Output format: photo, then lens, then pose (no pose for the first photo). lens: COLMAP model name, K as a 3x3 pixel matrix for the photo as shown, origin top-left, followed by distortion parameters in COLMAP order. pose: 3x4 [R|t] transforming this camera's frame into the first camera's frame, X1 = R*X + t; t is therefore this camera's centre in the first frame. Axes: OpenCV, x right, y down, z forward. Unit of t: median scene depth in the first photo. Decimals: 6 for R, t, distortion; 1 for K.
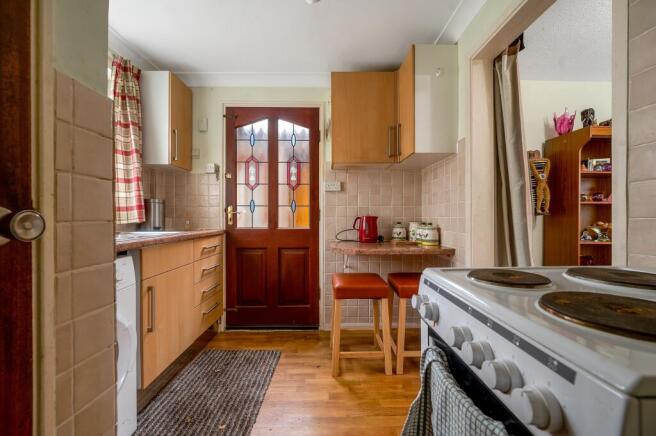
lens RADIAL K [[260.3, 0, 327.6], [0, 260.3, 218.0], [0, 0, 1]] dist [-0.003163, -0.000076]
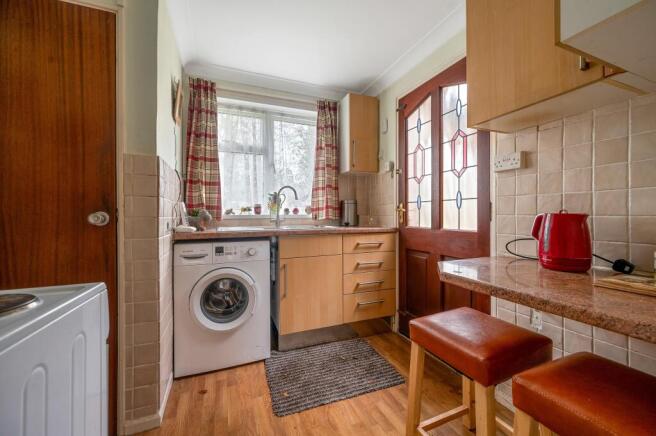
lens RADIAL K [[260.3, 0, 327.7], [0, 260.3, 215.8], [0, 0, 1]] dist [-0.003163, -0.000076]
pose [[0.368535, 0.003370, -0.929608, 0.407980], [-0.001954, 0.999994, 0.002850, -0.002136], [0.929612, 0.000766, 0.368540, 0.404426]]
